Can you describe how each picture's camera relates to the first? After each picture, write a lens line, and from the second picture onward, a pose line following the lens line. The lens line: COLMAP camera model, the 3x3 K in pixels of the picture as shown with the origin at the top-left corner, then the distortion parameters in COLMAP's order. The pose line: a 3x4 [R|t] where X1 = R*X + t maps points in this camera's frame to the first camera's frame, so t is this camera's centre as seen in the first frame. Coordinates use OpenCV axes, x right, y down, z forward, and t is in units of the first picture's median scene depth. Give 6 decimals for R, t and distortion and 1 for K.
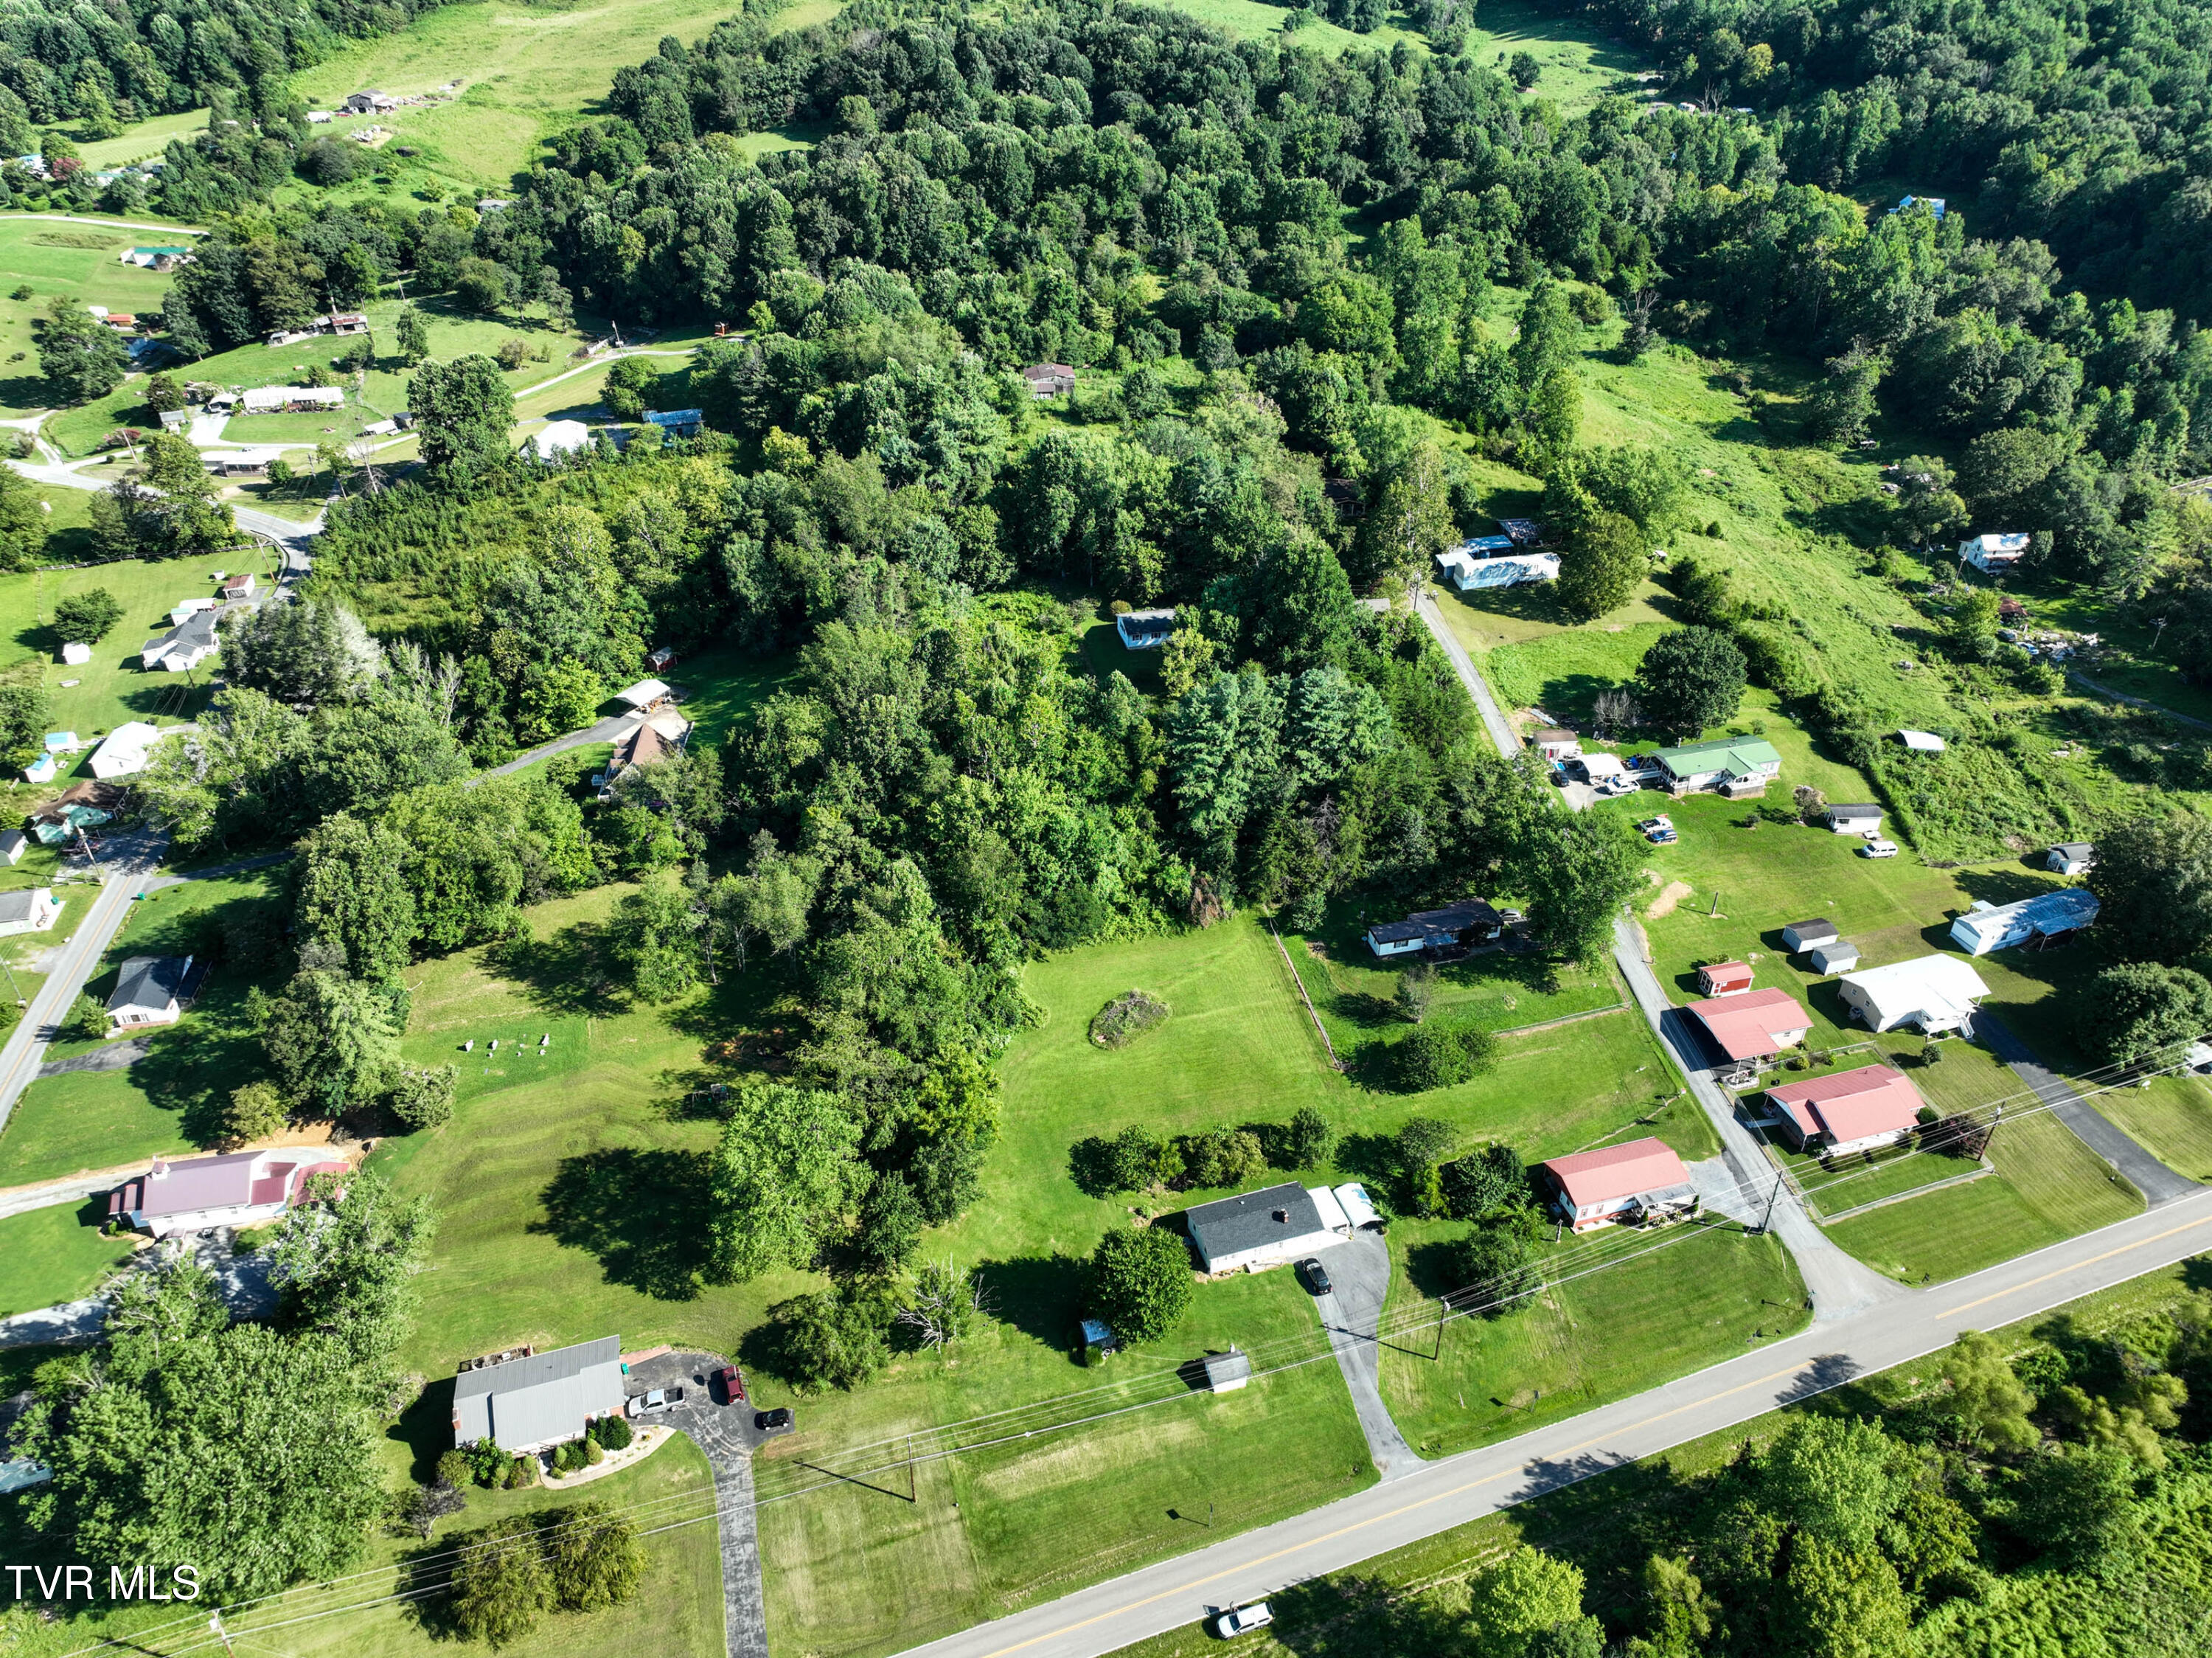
lens RADIAL K [[1550.0, 0, 1108.1], [0, 1550.0, 828.8], [0, 0, 1]] dist [-0.005371, 0.024617]
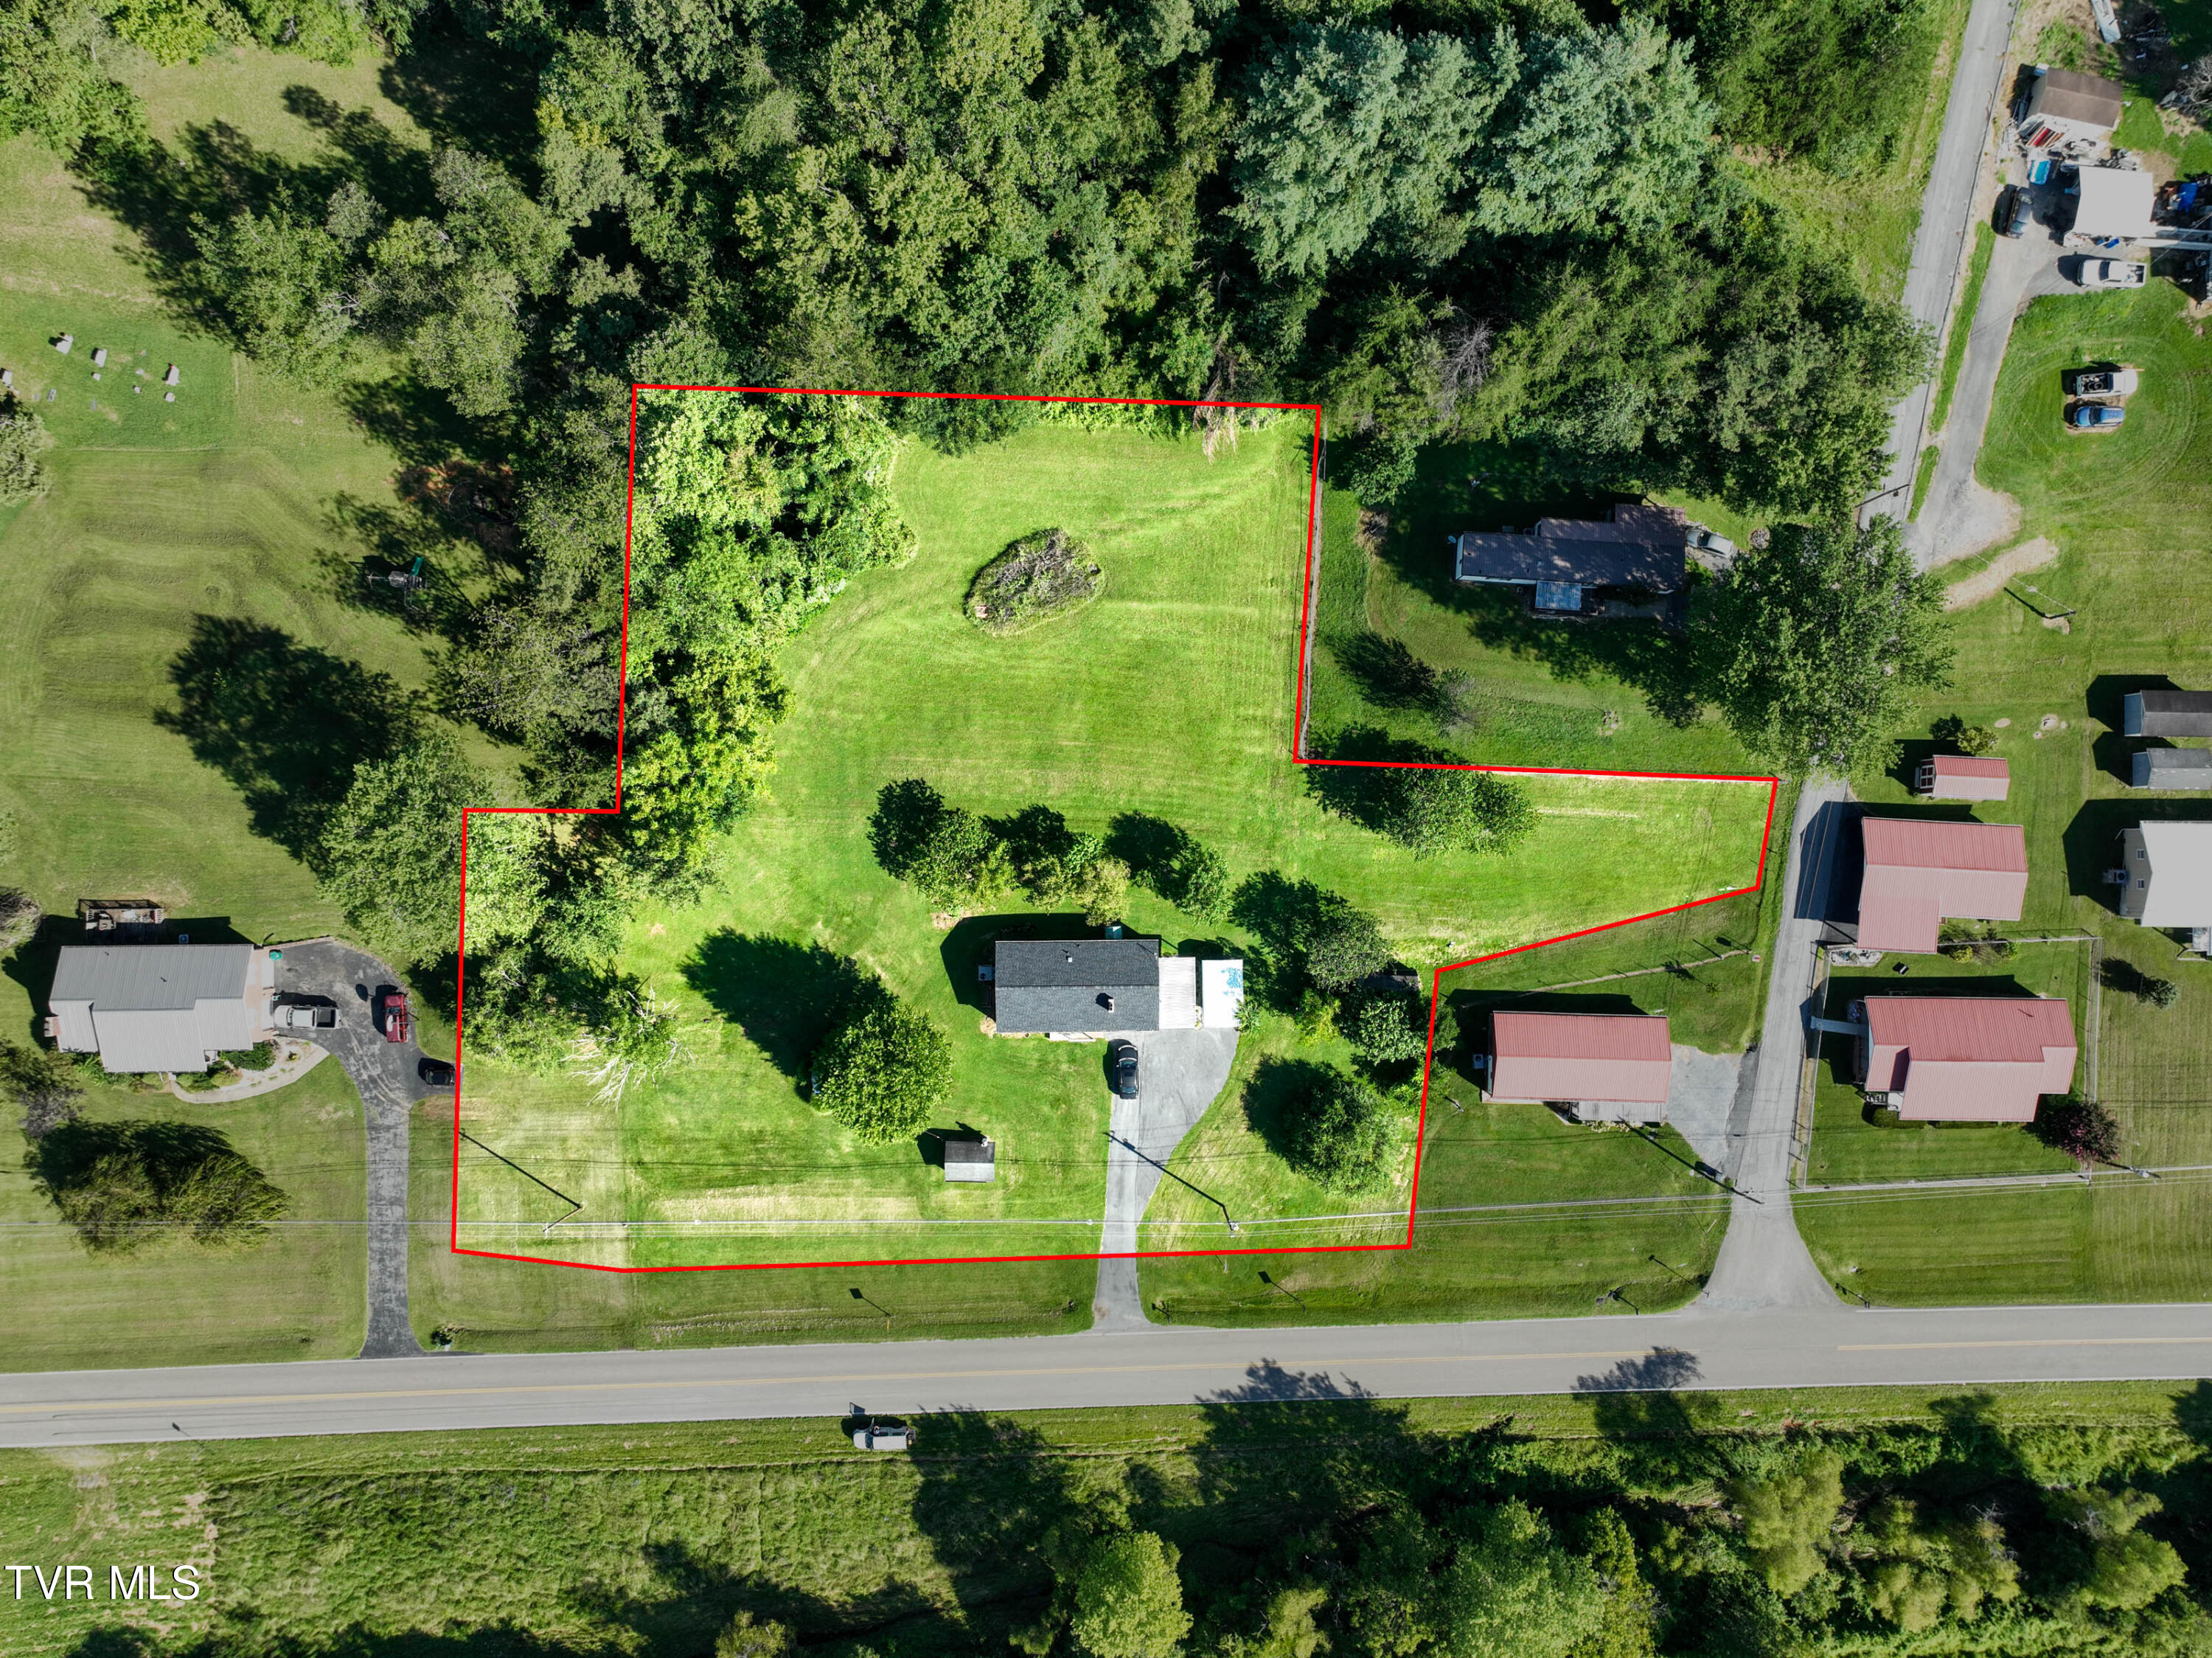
lens RADIAL K [[1550.0, 0, 1115.7], [0, 1550.0, 818.8], [0, 0, 1]] dist [-0.005371, 0.024617]
pose [[0.951655, 0.307166, 0.001211, 0.075027], [-0.176872, 0.544749, 0.819735, -0.360728], [0.251134, -0.780319, 0.572742, 0.549319]]
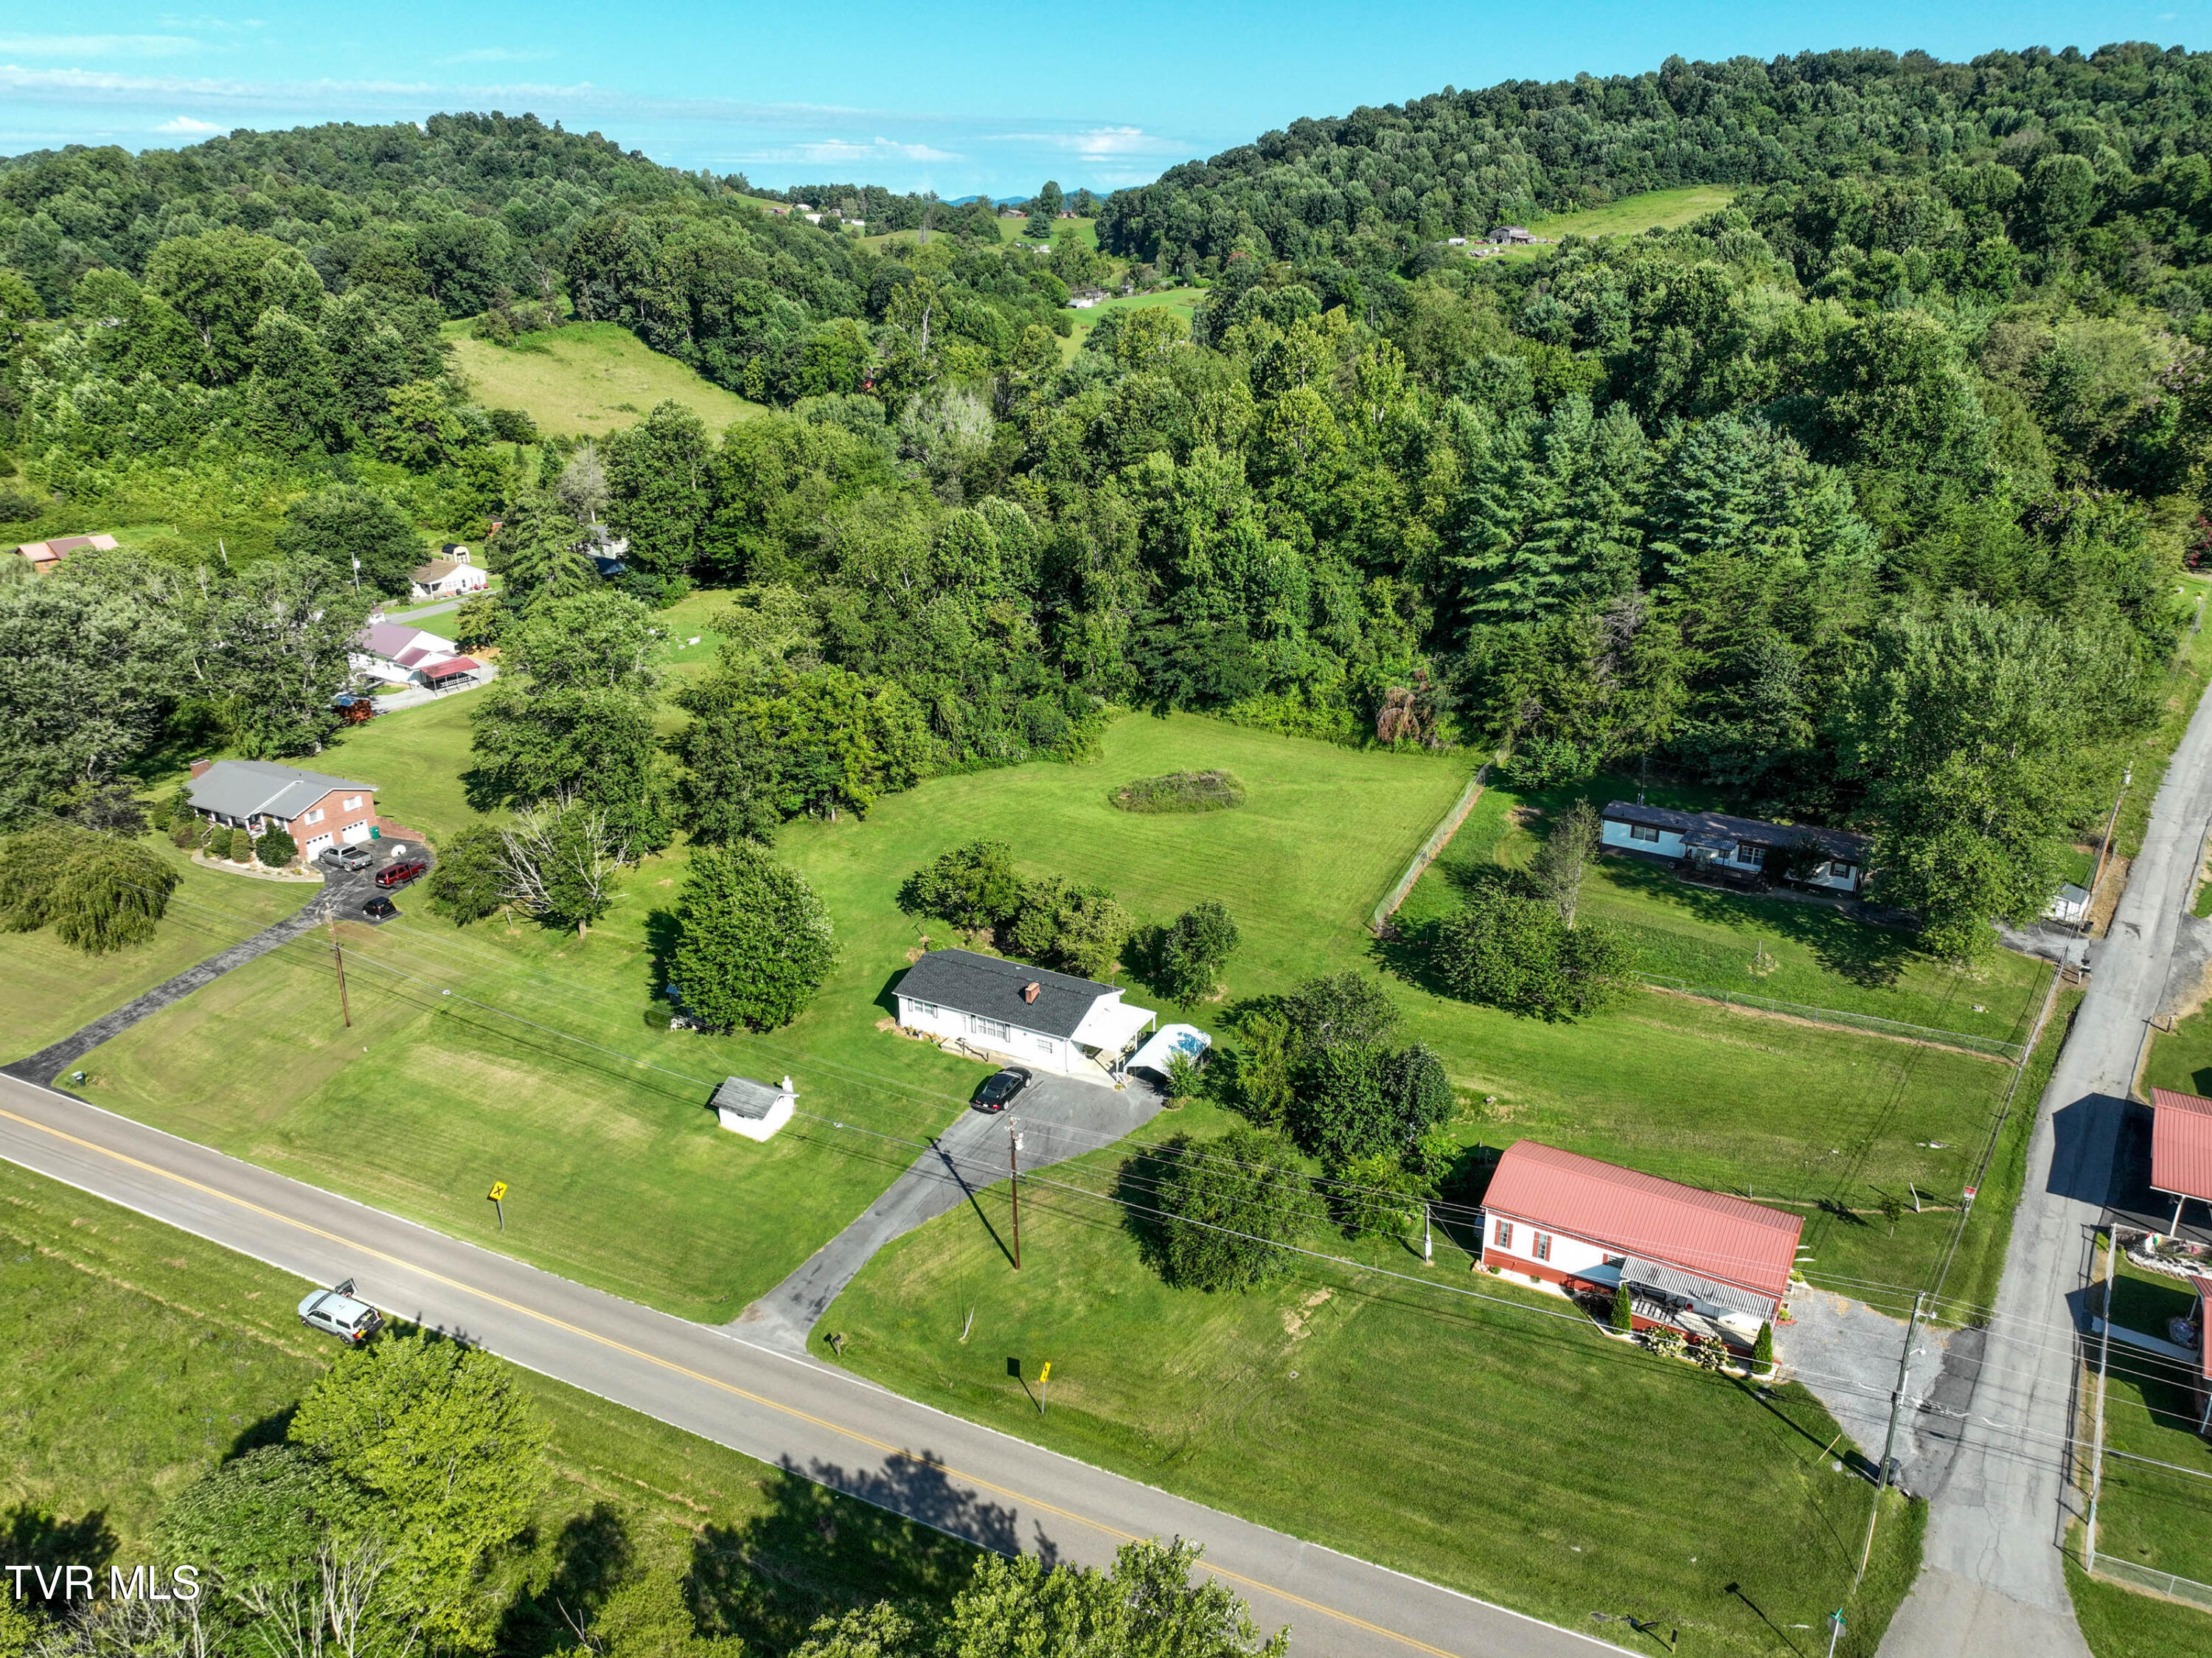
lens RADIAL K [[1550.0, 0, 1109.6], [0, 1550.0, 827.6], [0, 0, 1]] dist [-0.005371, 0.024617]
pose [[0.686633, 0.254697, -0.680930, 0.447911], [-0.390879, 0.919062, -0.050385, 0.180548], [0.612984, 0.300757, 0.730614, 0.487401]]
